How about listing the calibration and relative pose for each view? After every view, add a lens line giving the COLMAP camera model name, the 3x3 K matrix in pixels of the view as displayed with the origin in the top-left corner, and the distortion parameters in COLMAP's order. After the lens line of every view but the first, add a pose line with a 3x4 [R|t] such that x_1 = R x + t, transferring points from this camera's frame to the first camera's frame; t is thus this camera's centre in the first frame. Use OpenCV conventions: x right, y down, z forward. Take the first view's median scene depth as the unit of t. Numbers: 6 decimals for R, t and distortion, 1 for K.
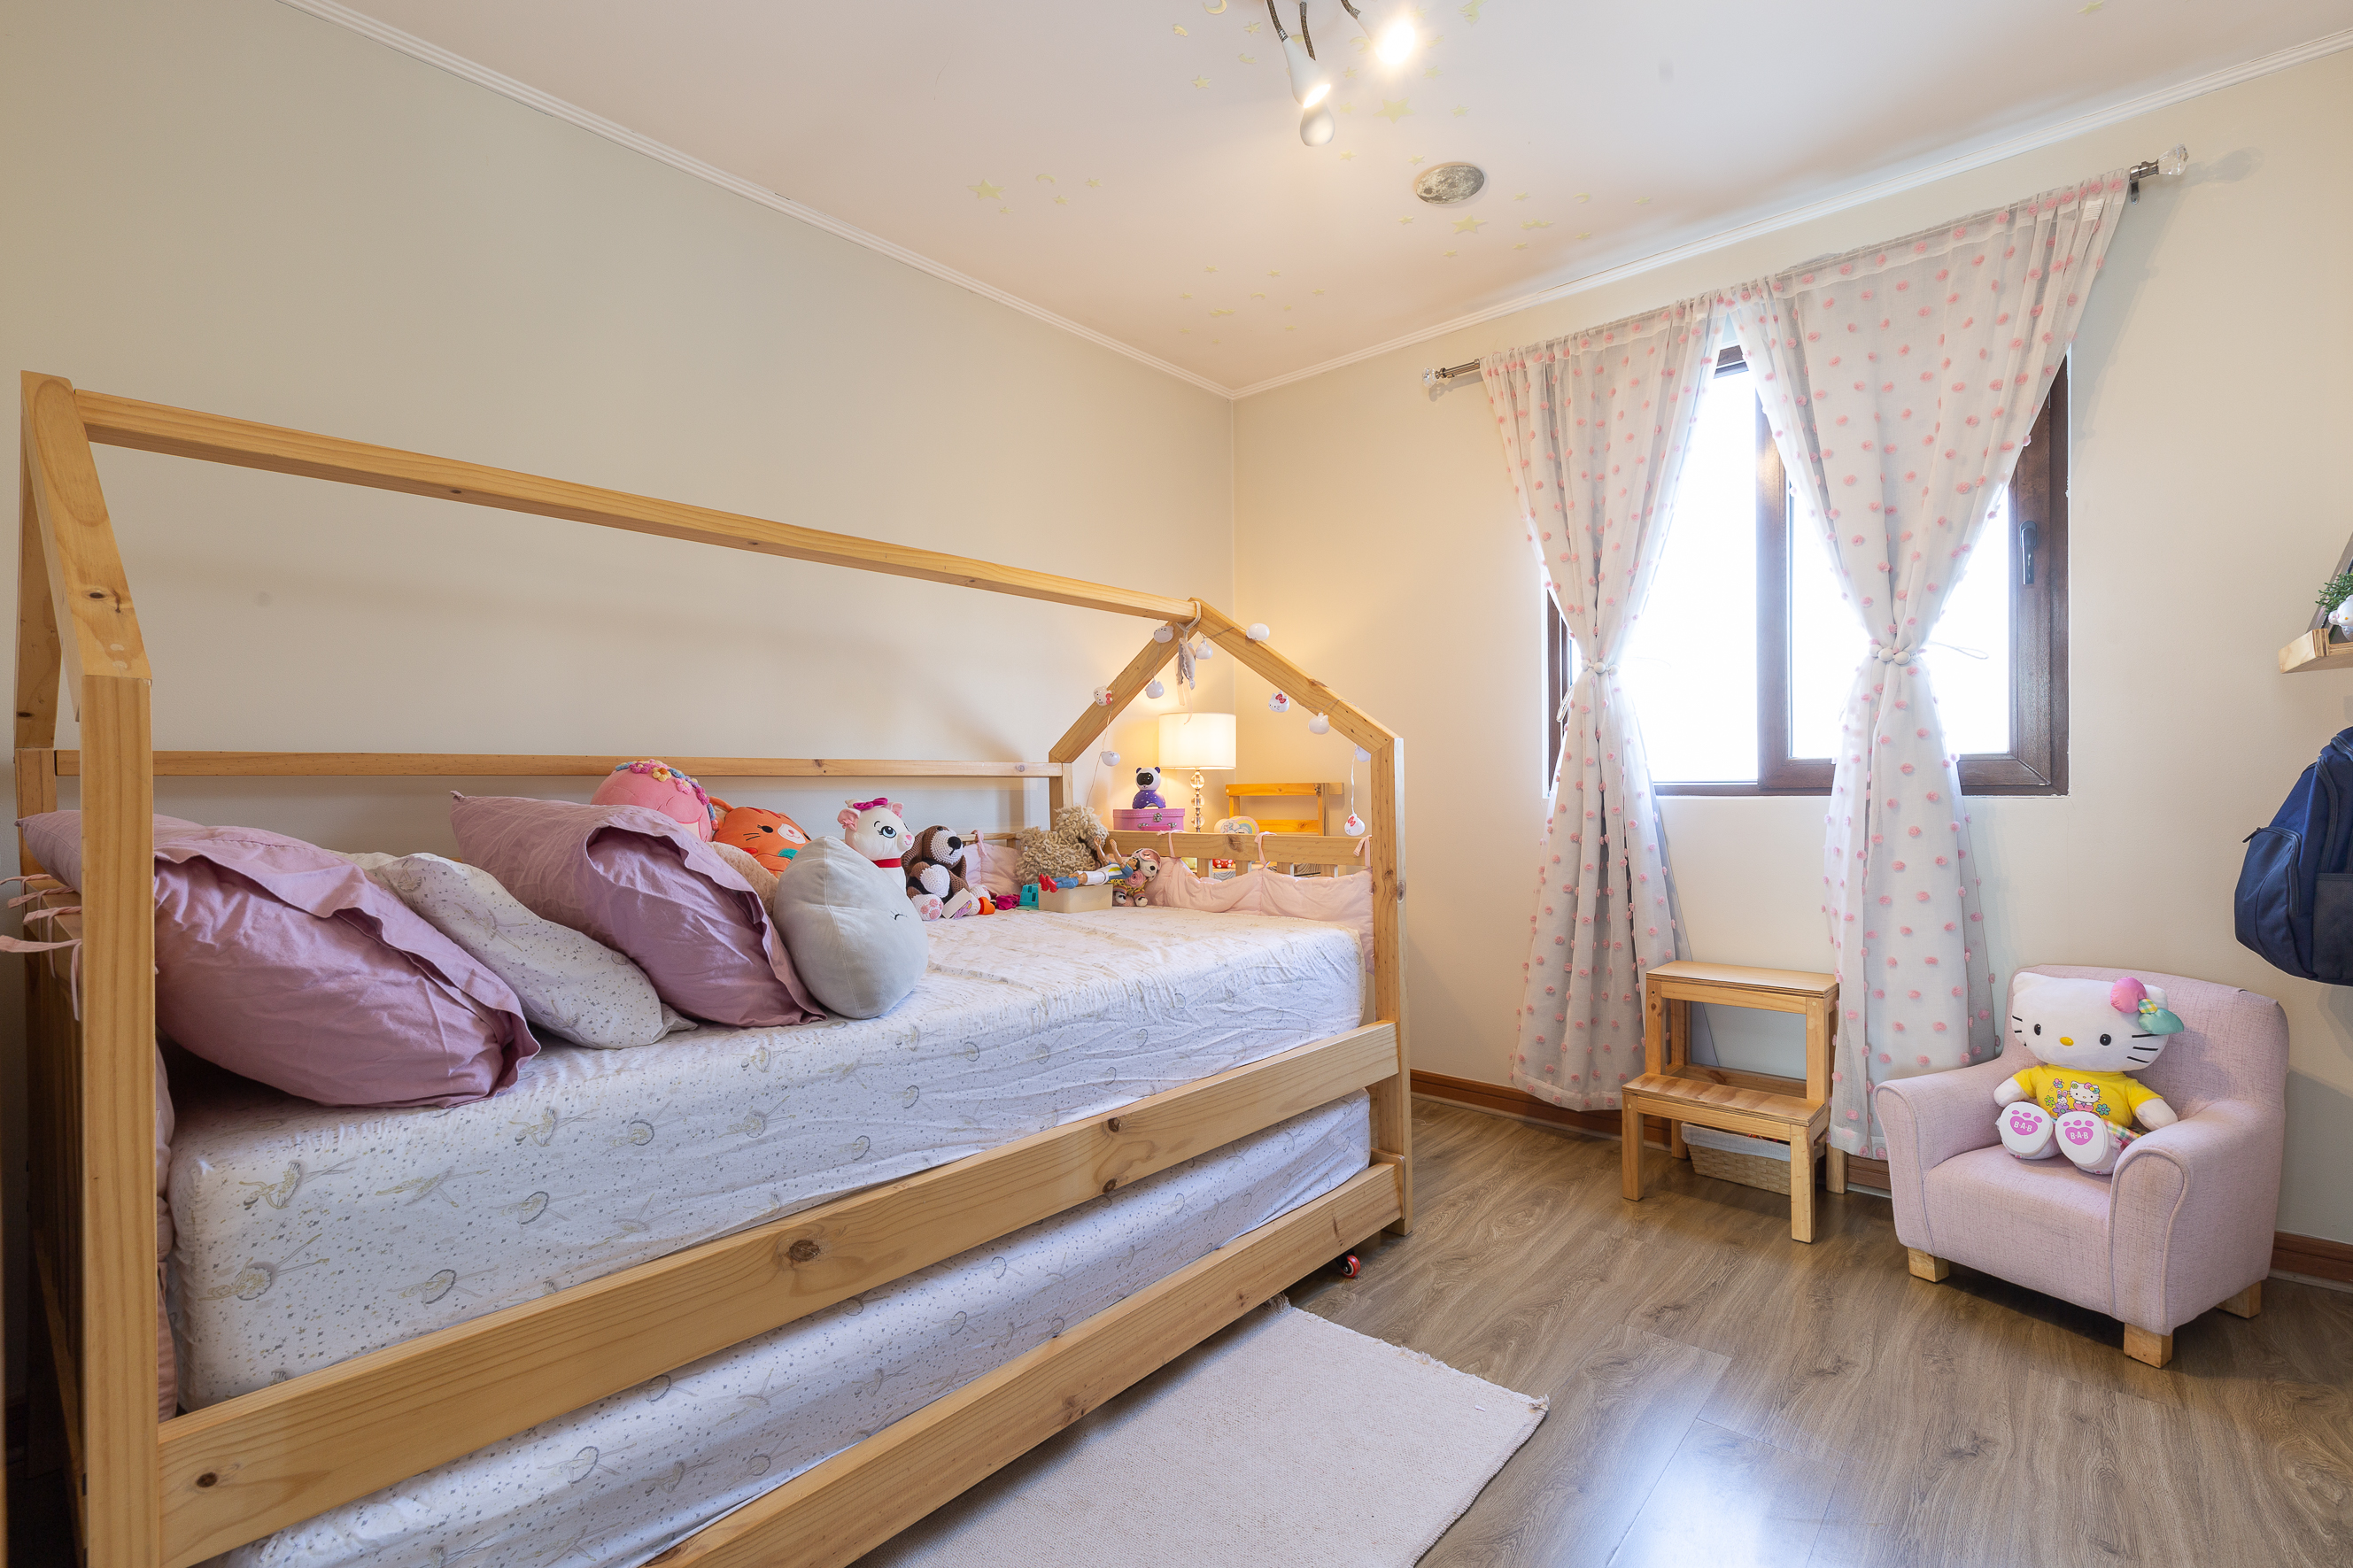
lens RADIAL K [[1068.4, 0, 1195.0], [0, 1068.4, 797.1], [0, 0, 1]] dist [0.007316, -0.000952]
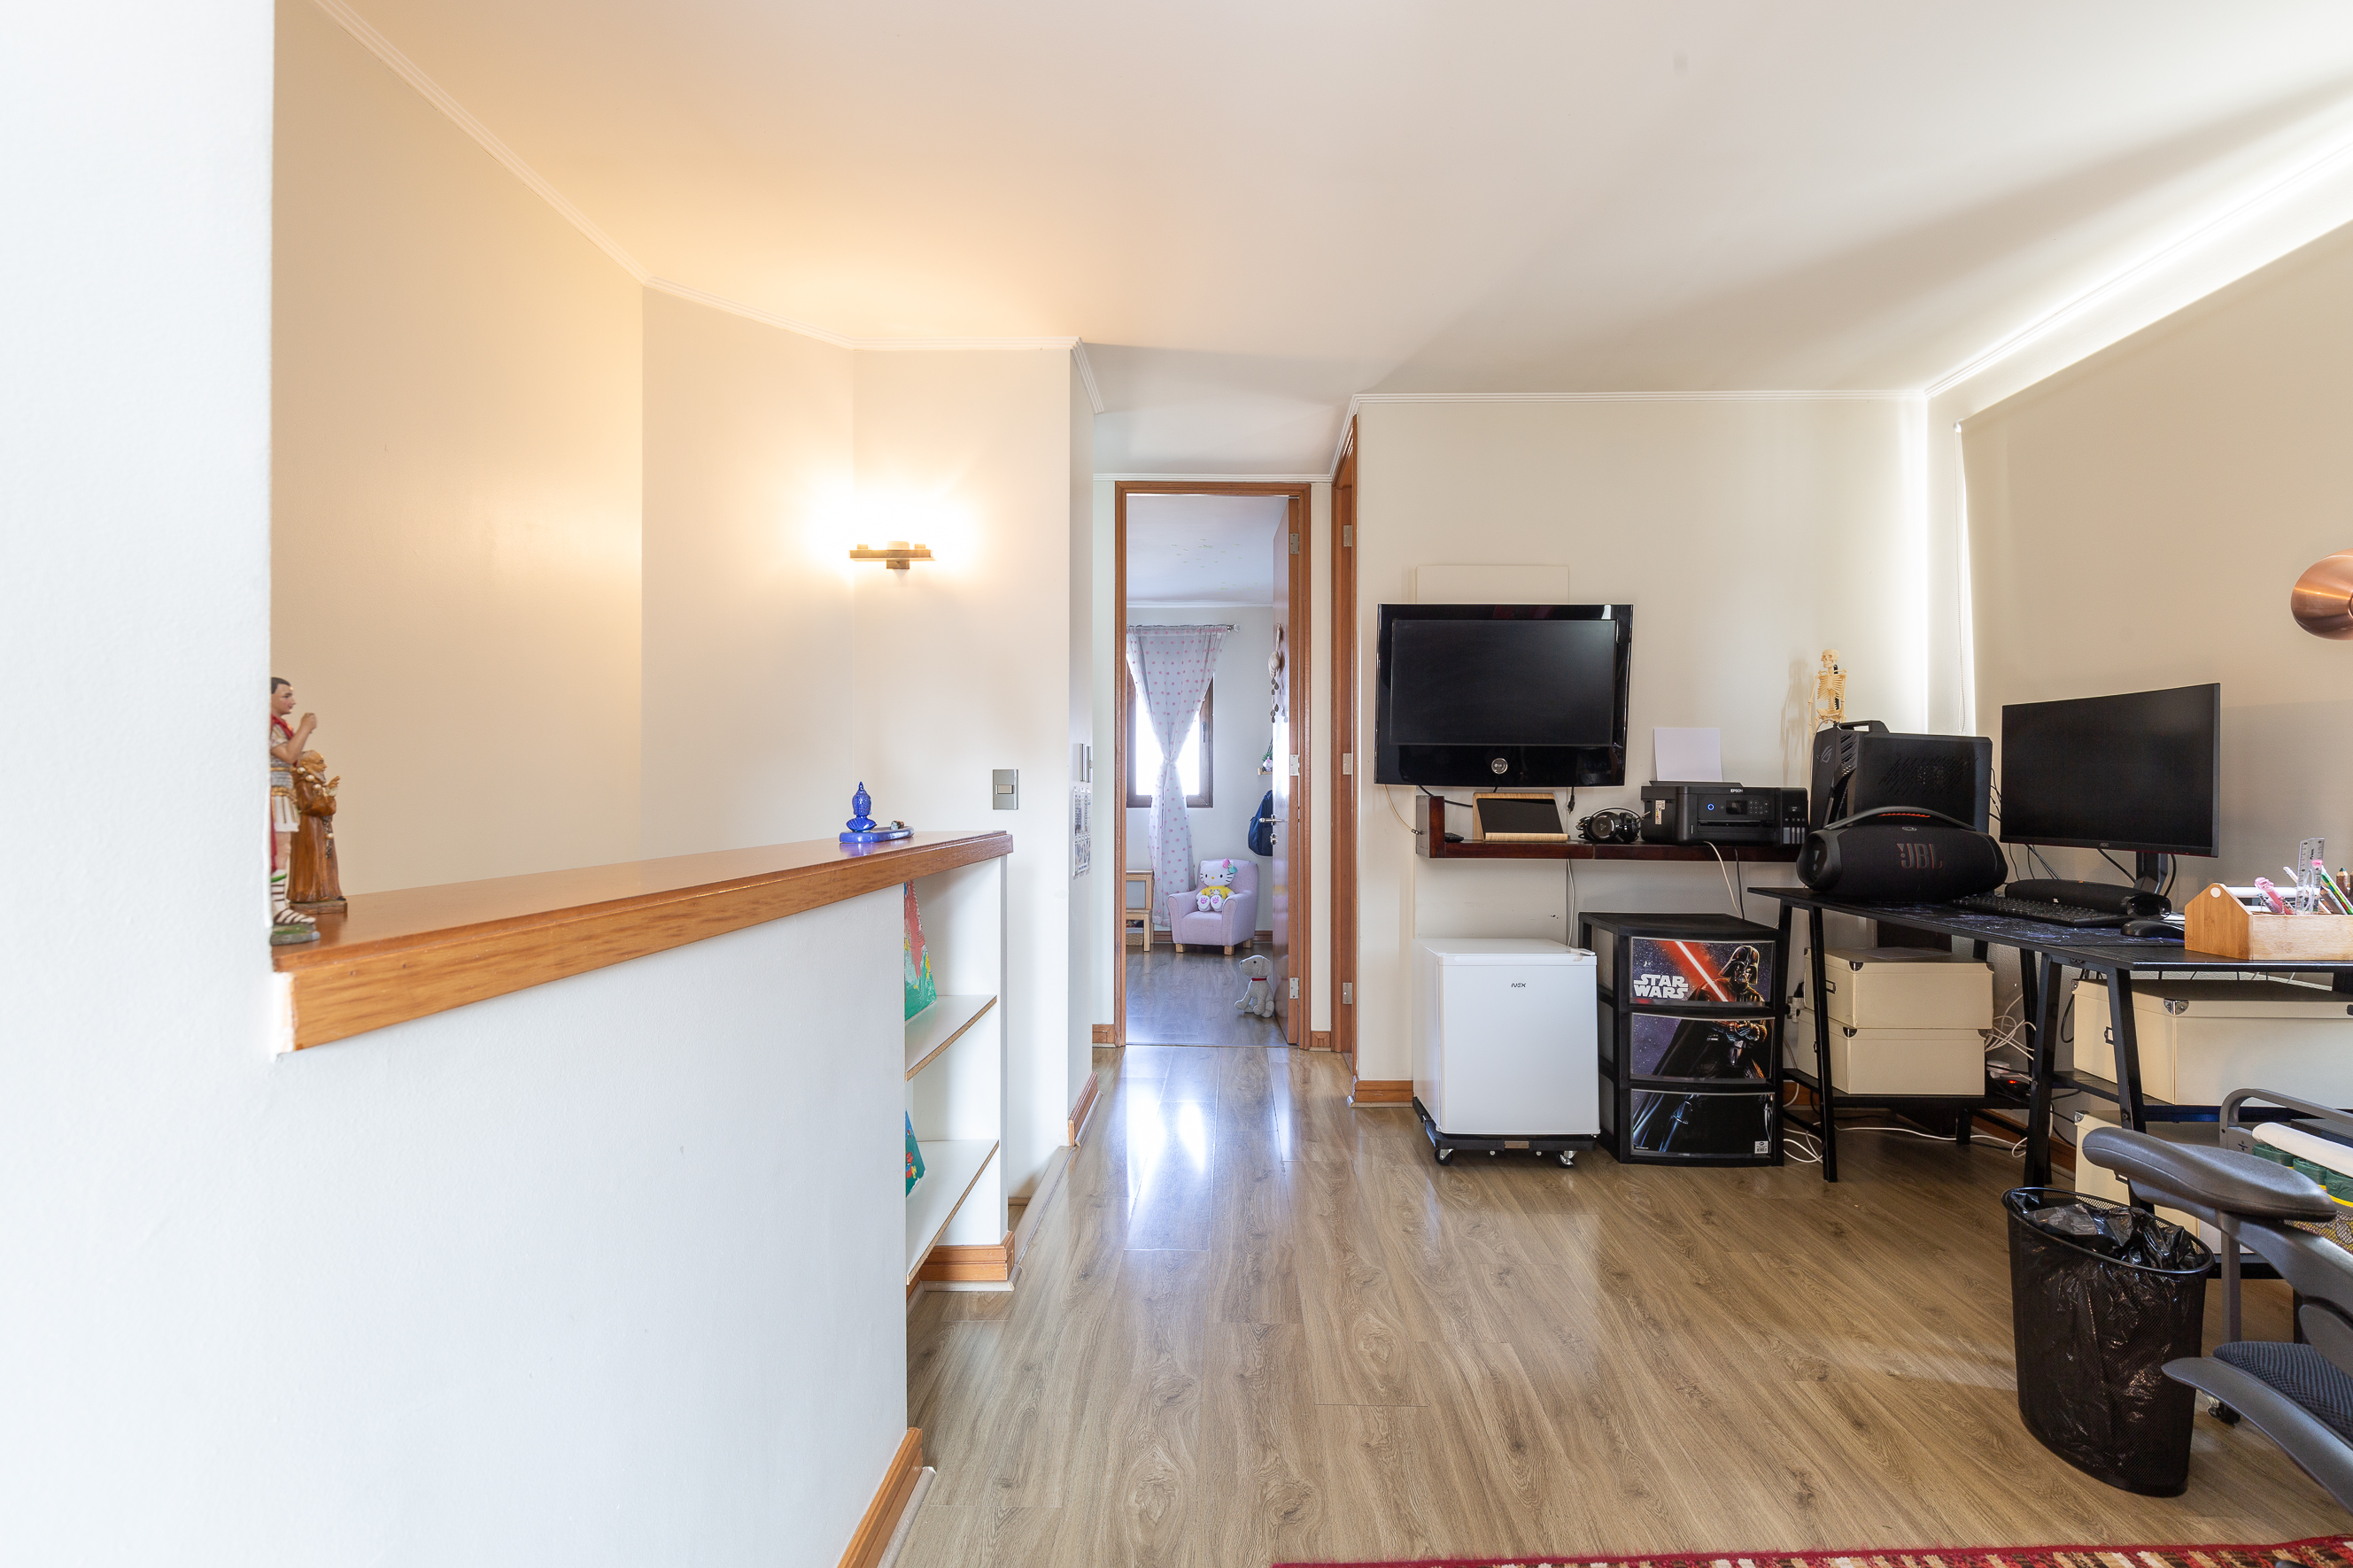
lens RADIAL K [[1068.4, 0, 1176.7], [0, 1068.4, 785.8], [0, 0, 1]] dist [0.007316, -0.000952]
pose [[0.791086, 0.012782, 0.611572, -1.271286], [-0.006328, 0.999899, -0.012714, -0.028507], [-0.611673, 0.006188, 0.791087, -1.513223]]
